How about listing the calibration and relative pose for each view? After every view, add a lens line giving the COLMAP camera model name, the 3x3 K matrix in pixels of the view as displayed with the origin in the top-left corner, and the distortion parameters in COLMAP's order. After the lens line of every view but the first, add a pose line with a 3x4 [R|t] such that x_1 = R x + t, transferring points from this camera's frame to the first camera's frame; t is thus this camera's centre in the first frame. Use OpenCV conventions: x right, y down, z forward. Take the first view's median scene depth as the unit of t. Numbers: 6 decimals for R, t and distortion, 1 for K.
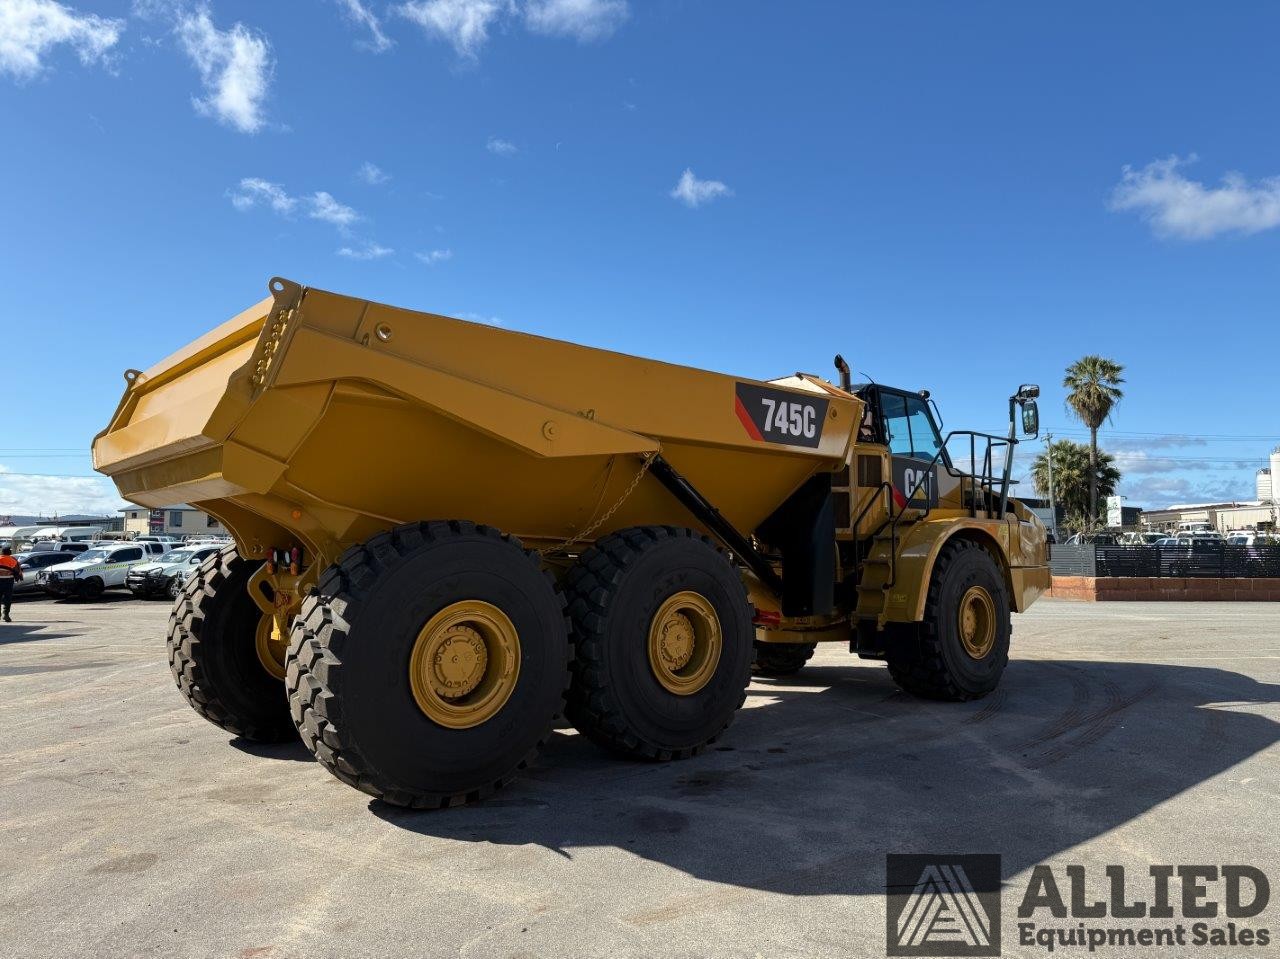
lens RADIAL K [[895.3, 0, 639.6], [0, 895.3, 489.2], [0, 0, 1]] dist [0.102135, -0.135972]
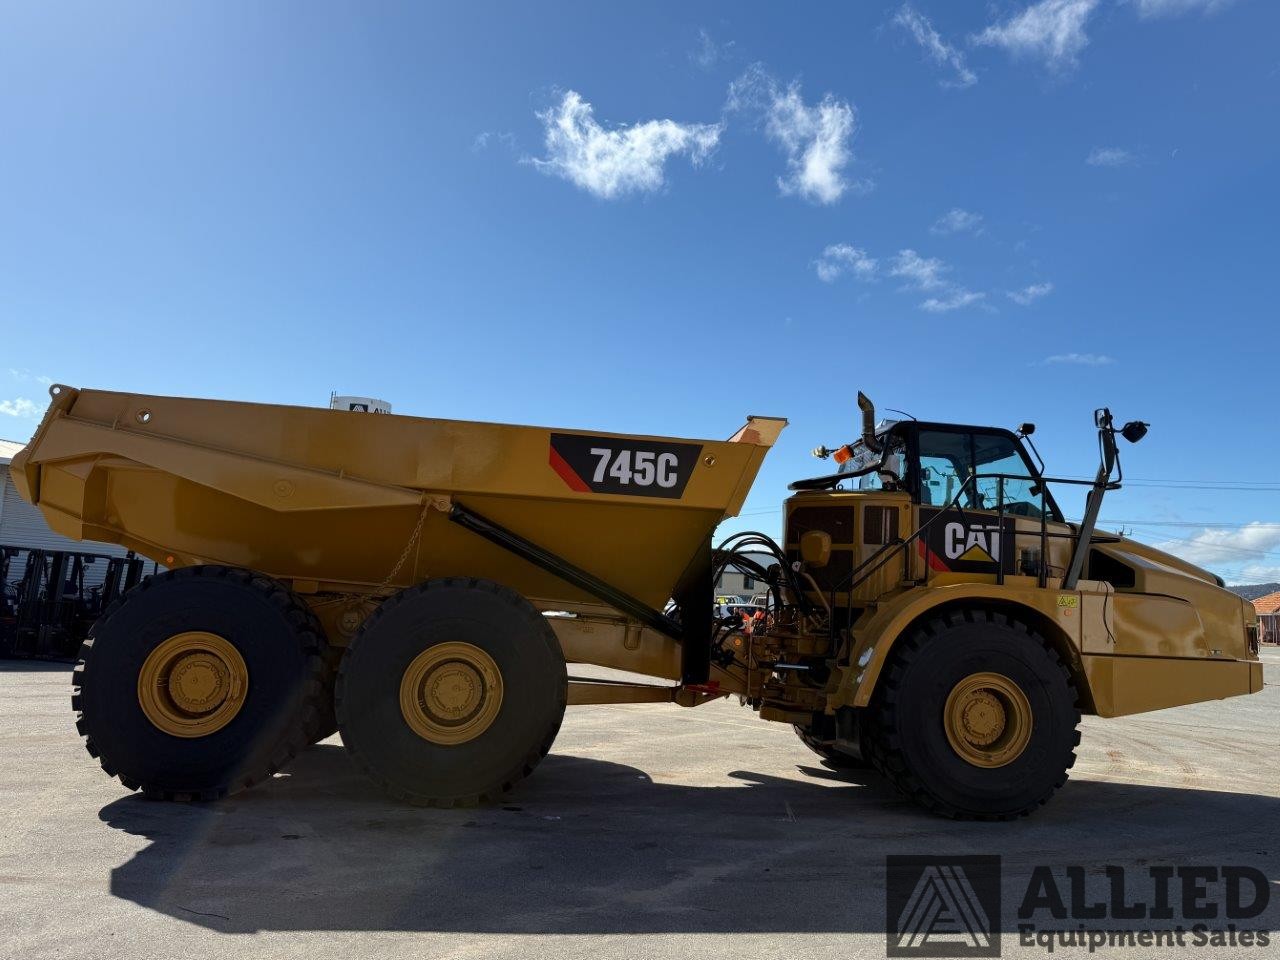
lens RADIAL K [[940.3, 0, 640.0], [0, 940.3, 480.0], [0, 0, 1]] dist [0.083174, -0.120062]
pose [[0.832683, -0.031387, -0.552859, 0.777453], [-0.011177, 0.997236, -0.073450, 0.007457], [0.553637, 0.067340, 0.830031, 0.196618]]
